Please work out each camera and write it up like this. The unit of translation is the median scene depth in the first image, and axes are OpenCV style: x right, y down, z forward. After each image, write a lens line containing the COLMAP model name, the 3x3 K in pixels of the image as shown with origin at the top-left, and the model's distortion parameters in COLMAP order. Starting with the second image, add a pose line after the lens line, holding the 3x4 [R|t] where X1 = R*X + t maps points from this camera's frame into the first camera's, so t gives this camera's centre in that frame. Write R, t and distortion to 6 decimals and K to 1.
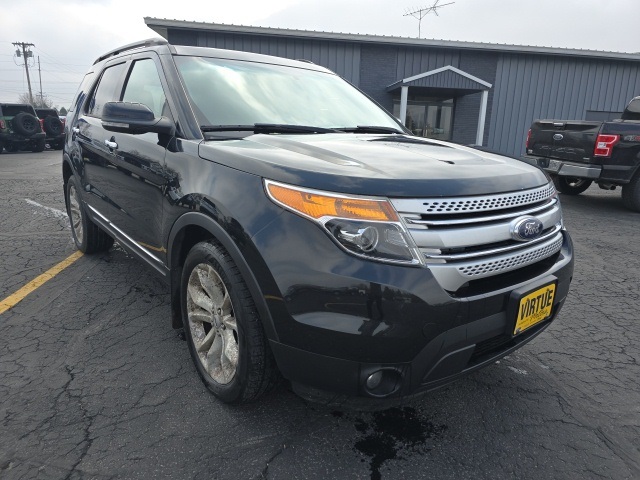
lens RADIAL K [[448.8, 0, 319.2], [0, 448.8, 240.2], [0, 0, 1]] dist [0.052190, -0.022981]
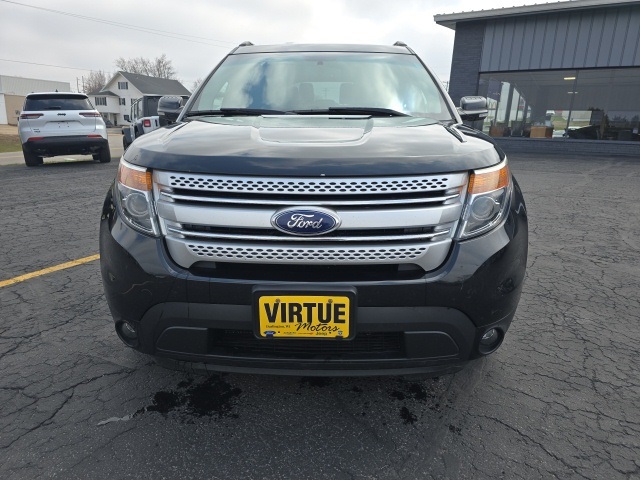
lens RADIAL K [[448.8, 0, 318.5], [0, 448.8, 239.8], [0, 0, 1]] dist [0.052190, -0.022981]
pose [[0.738233, 0.153141, -0.656932, 1.010215], [-0.148361, 0.986903, 0.063341, -0.047068], [0.658028, 0.050703, 0.751284, 0.384323]]
